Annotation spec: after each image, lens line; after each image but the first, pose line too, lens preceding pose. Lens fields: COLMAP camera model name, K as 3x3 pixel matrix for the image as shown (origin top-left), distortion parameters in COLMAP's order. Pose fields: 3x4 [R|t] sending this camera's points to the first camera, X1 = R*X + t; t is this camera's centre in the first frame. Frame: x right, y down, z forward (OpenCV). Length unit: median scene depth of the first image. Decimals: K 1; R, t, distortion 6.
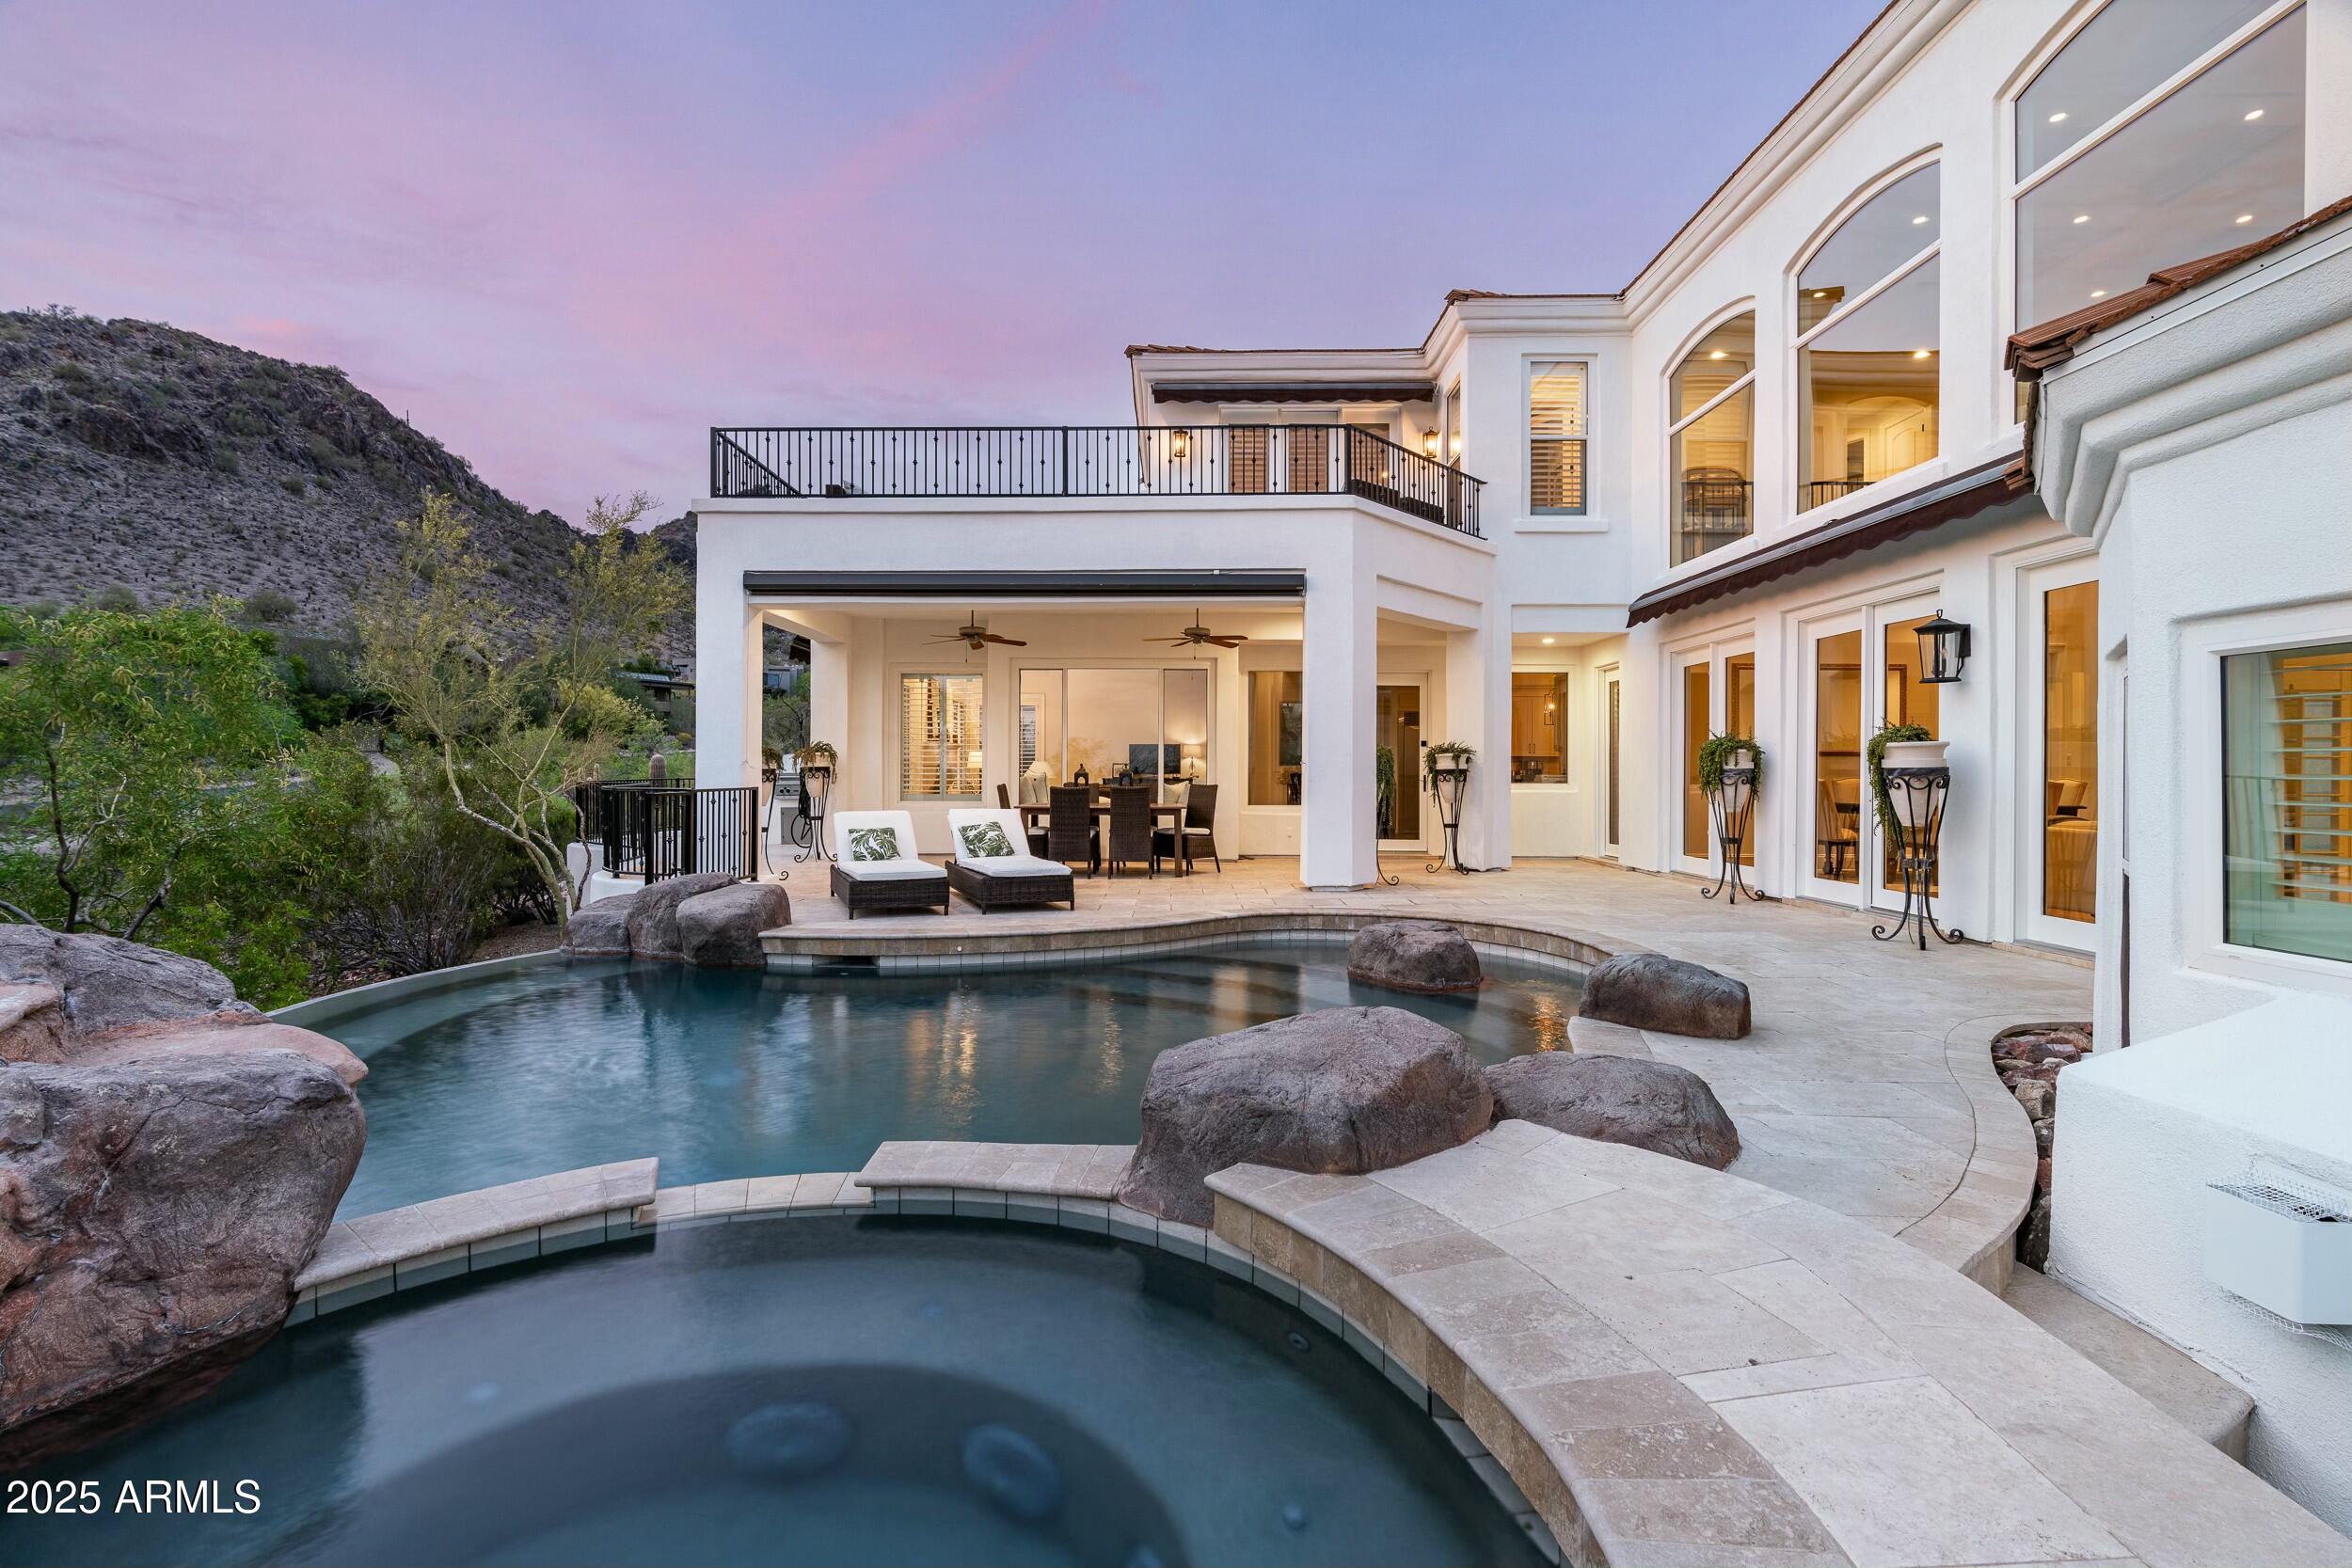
lens RADIAL K [[1067.6, 0, 1156.8], [0, 1067.6, 770.6], [0, 0, 1]] dist [-0.003719, 0.000976]
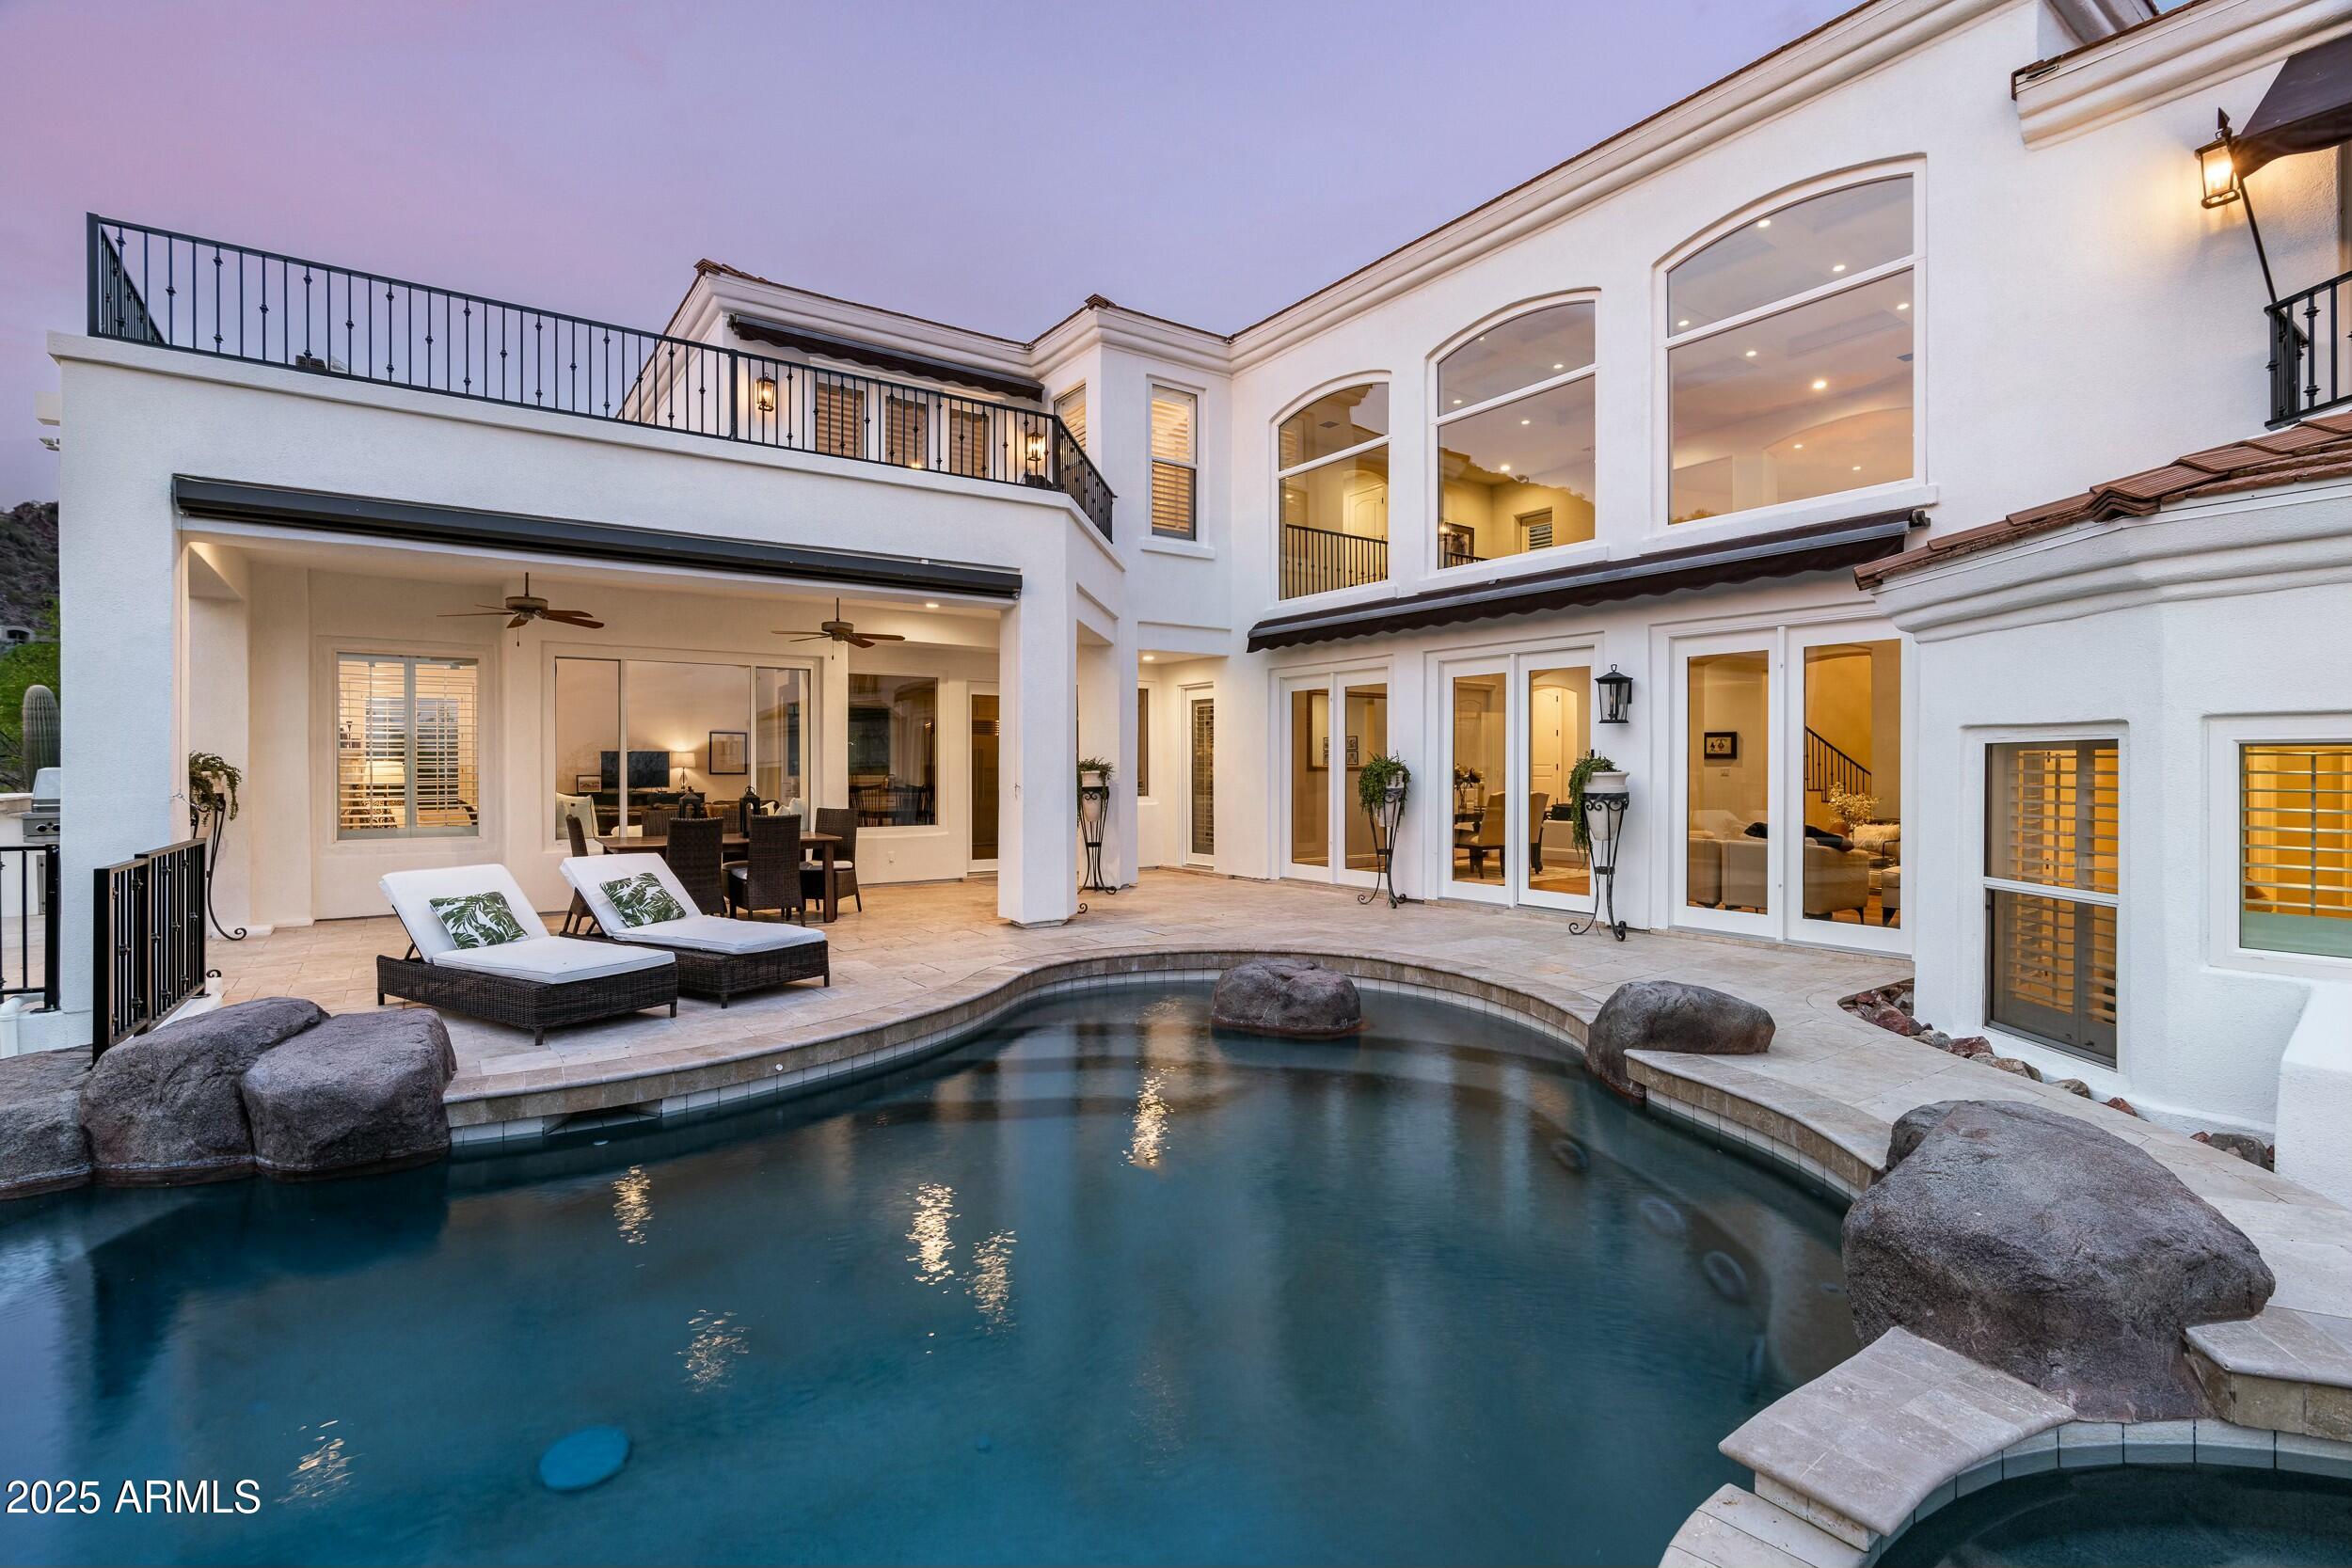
lens RADIAL K [[1067.6, 0, 1166.0], [0, 1067.6, 775.1], [0, 0, 1]] dist [-0.003719, 0.000976]
pose [[0.814046, -0.006651, 0.580763, -0.279485], [0.002580, 0.999966, 0.007835, -0.023049], [-0.580795, -0.004880, 0.814035, 0.199218]]
